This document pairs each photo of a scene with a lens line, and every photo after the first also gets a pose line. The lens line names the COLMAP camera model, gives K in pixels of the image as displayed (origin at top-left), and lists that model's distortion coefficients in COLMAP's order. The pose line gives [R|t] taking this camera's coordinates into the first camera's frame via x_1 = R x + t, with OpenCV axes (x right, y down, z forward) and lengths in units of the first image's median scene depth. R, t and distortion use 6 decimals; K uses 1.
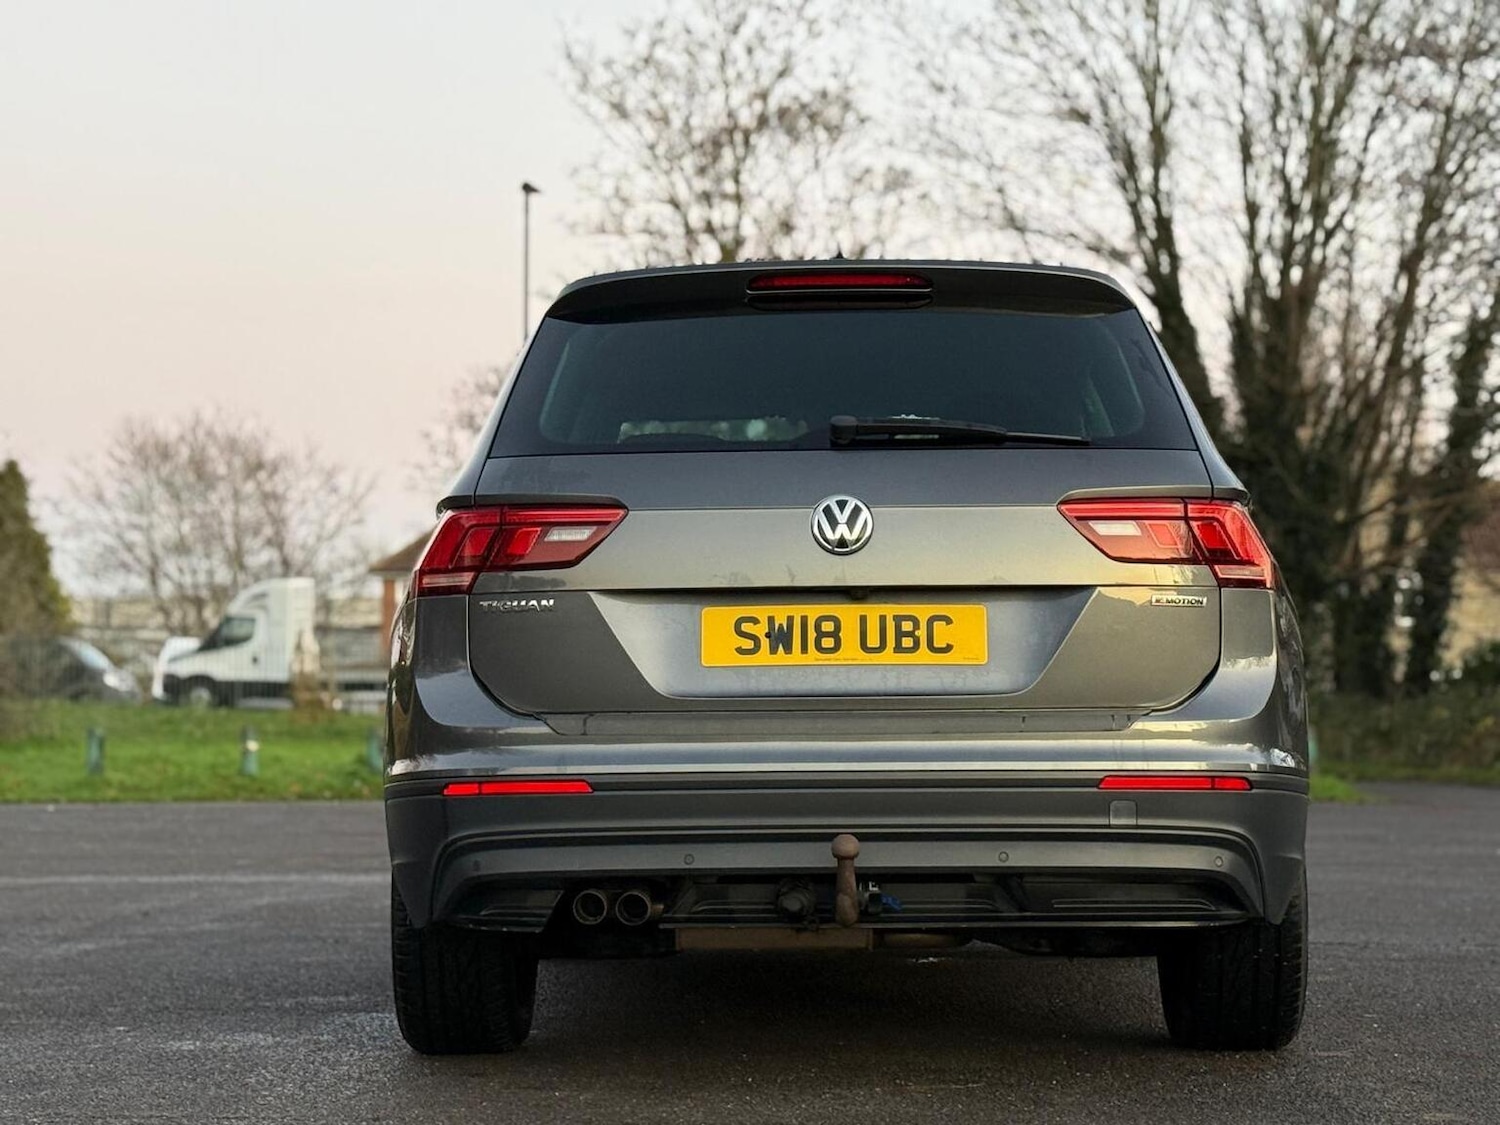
lens RADIAL K [[3148.0, 0, 750.2], [0, 3148.0, 583.6], [0, 0, 1]] dist [0.175024, -0.220562]
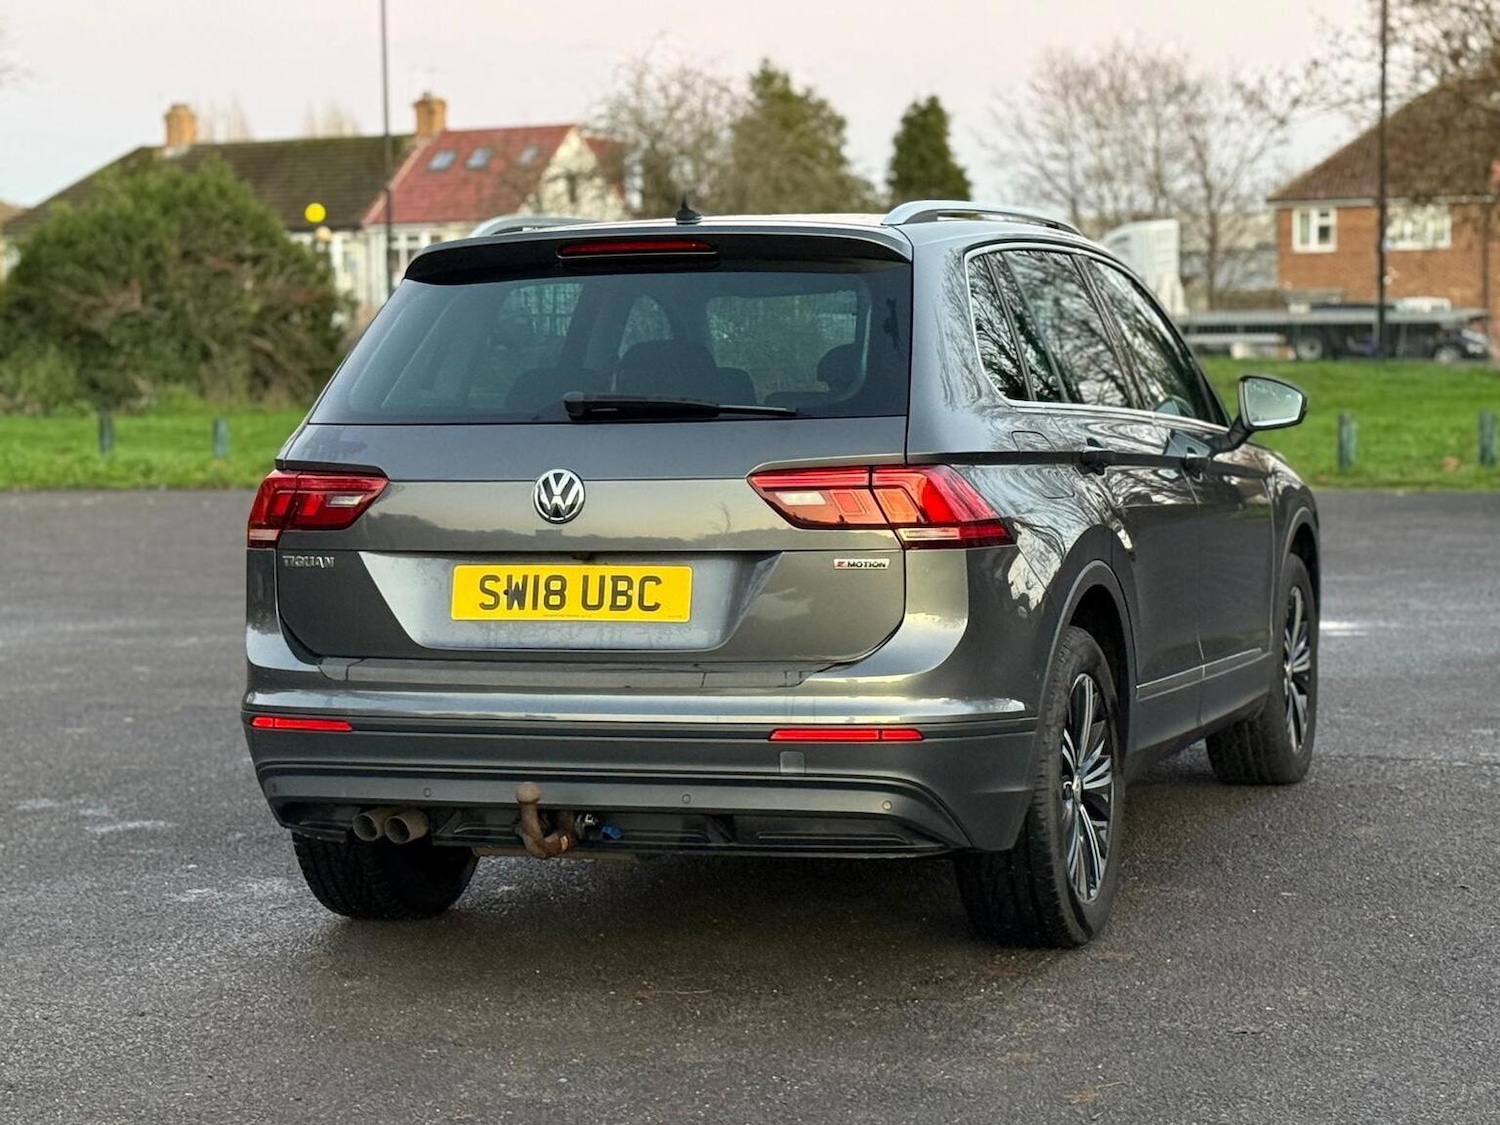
lens RADIAL K [[3159.4, 0, 739.0], [0, 3159.4, 587.2], [0, 0, 1]] dist [0.137015, 0.191170]
pose [[0.953111, 0.010736, -0.302430, 0.423172], [0.026509, 0.992567, 0.118778, -0.116381], [0.301457, -0.121225, 0.945742, -0.036950]]
